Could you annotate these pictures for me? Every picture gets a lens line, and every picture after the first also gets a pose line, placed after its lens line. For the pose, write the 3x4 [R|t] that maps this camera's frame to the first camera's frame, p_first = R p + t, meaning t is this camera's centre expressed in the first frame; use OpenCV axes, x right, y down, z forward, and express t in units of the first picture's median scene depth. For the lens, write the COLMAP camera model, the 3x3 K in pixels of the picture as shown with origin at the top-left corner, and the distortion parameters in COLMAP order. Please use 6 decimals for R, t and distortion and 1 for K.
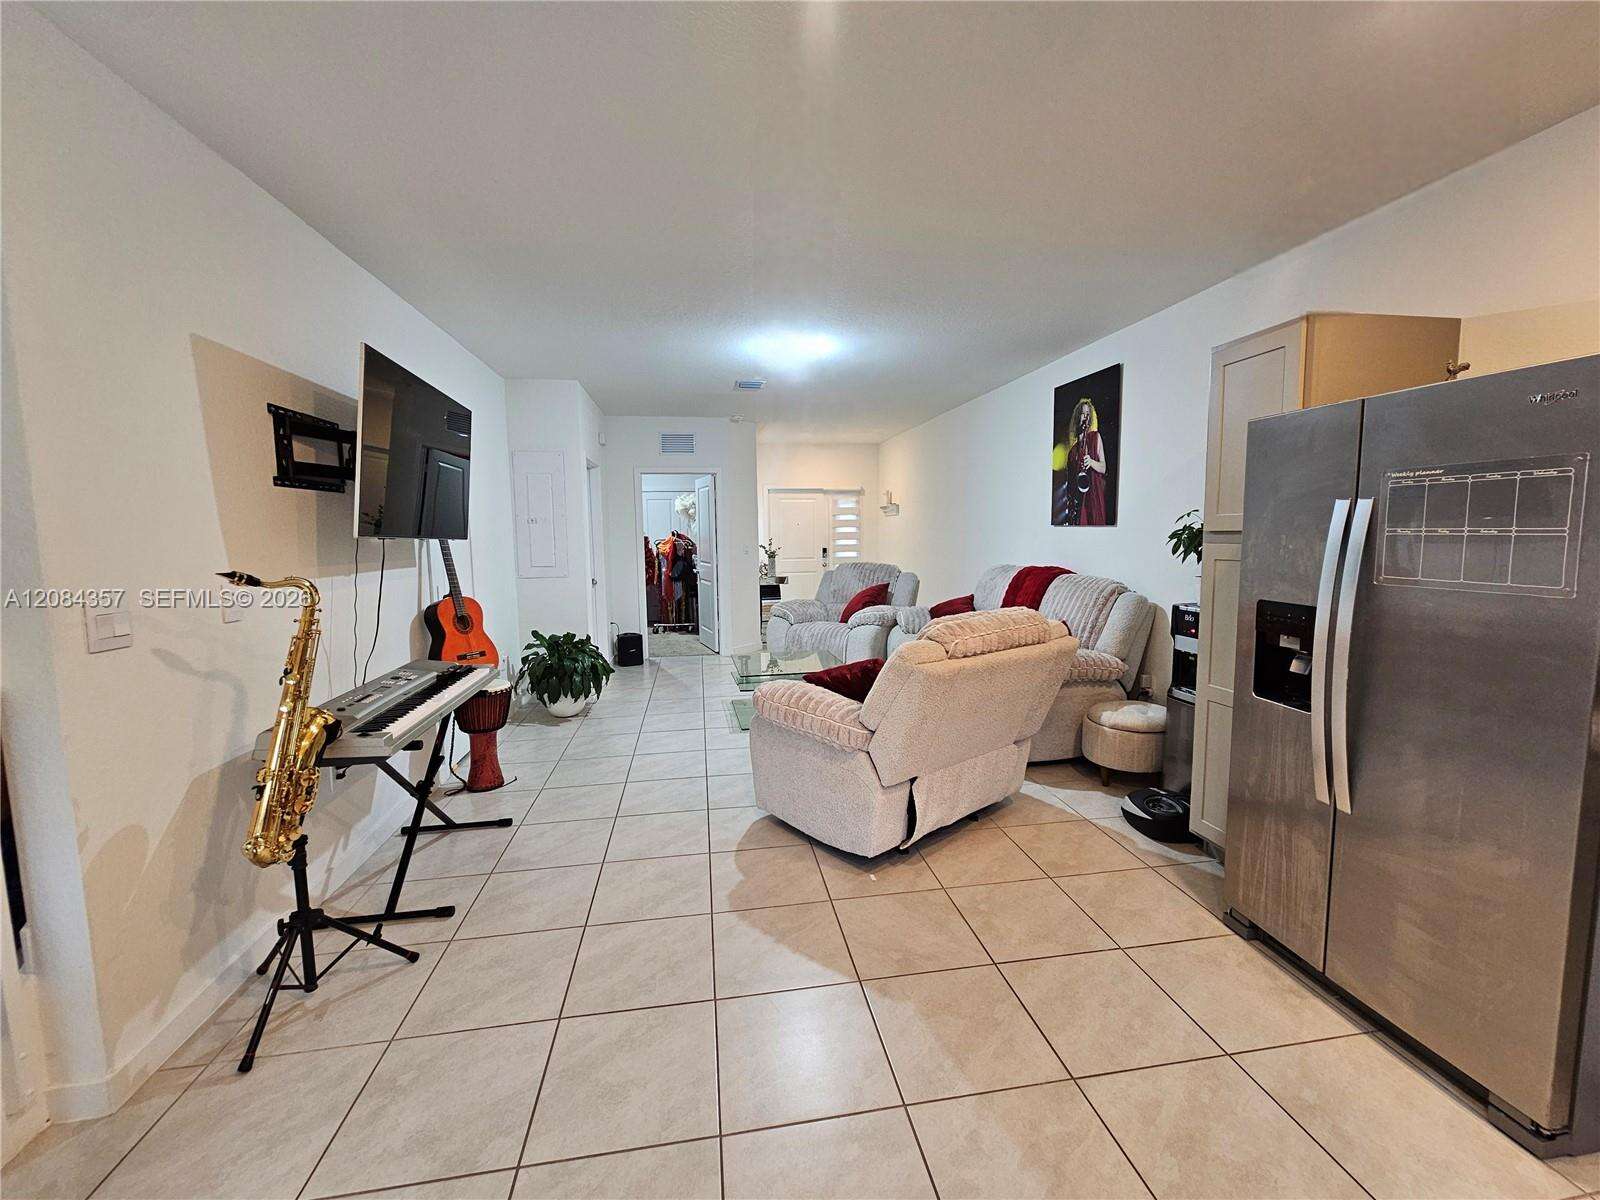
lens RADIAL K [[650.6, 0, 804.2], [0, 650.6, 594.5], [0, 0, 1]] dist [-0.003856, -0.000622]
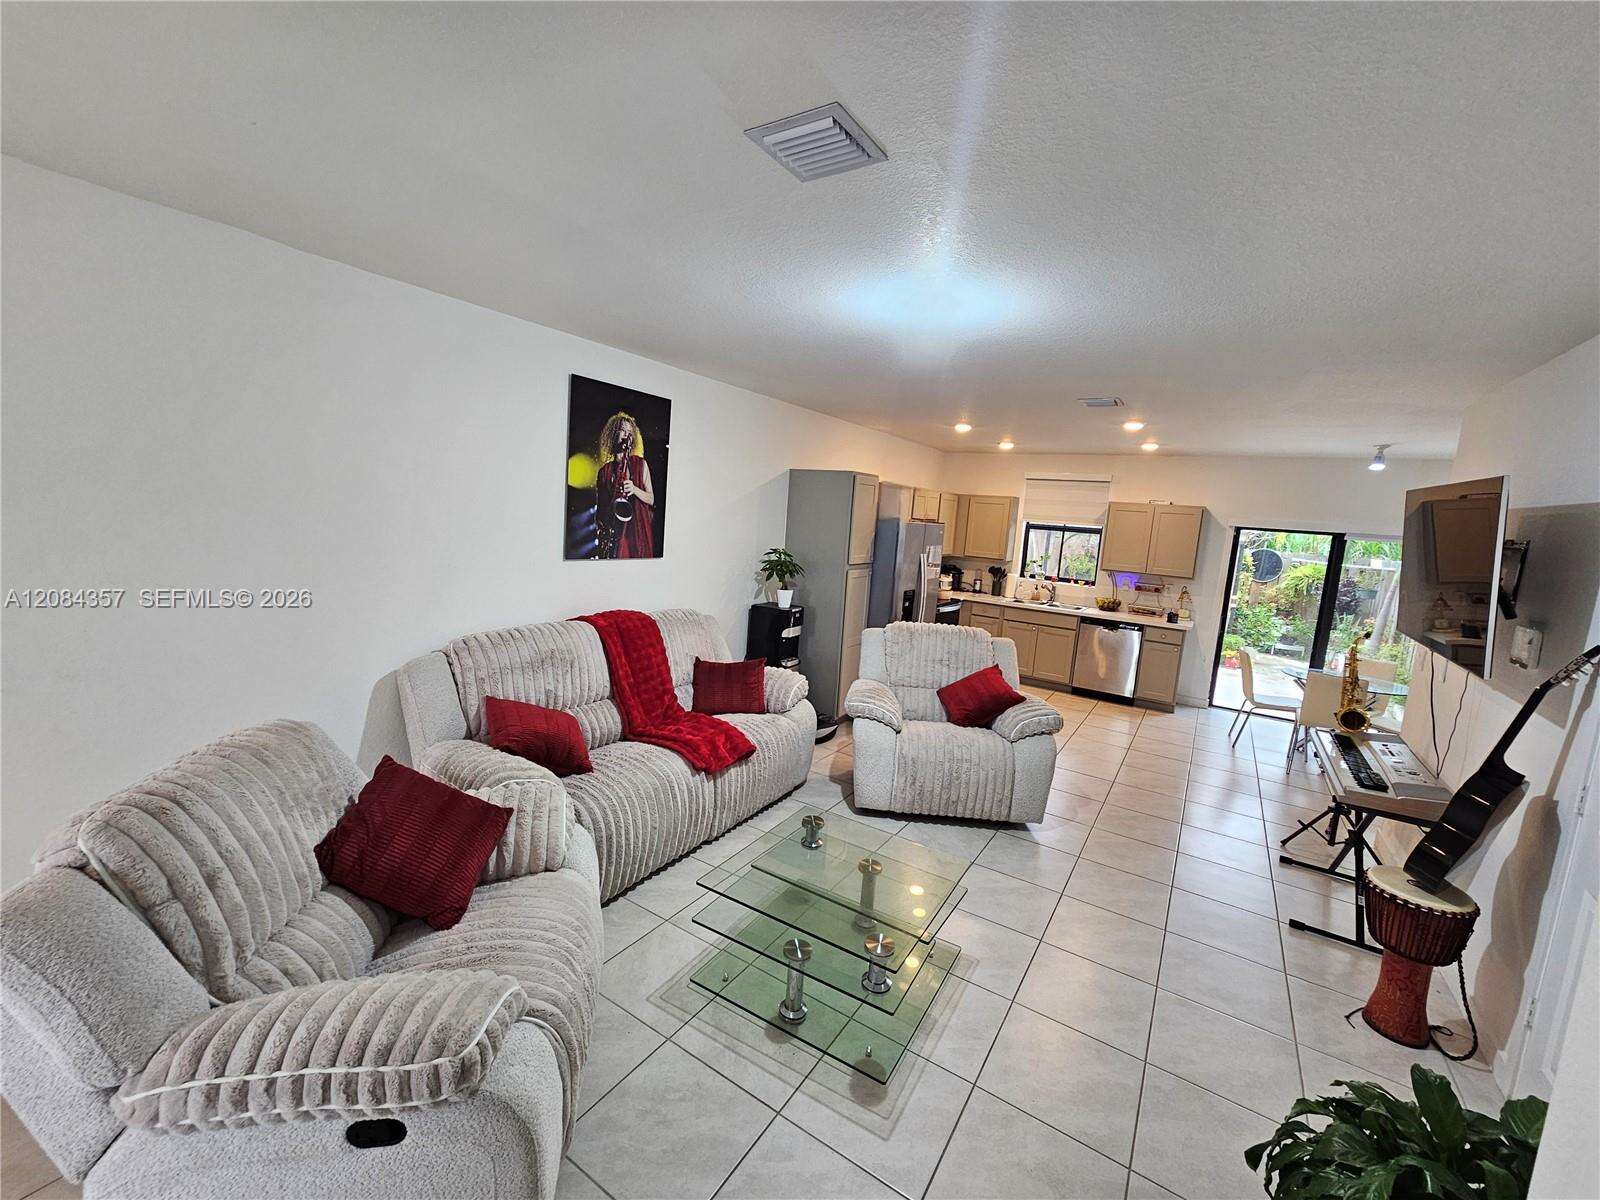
lens RADIAL K [[650.6, 0, 801.4], [0, 650.6, 600.1], [0, 0, 1]] dist [-0.003856, -0.000622]
pose [[-0.736739, -0.138334, 0.661876, -0.349965], [0.002161, 0.978363, 0.206886, -0.236390], [-0.676174, 0.153852, -0.720498, 1.500965]]
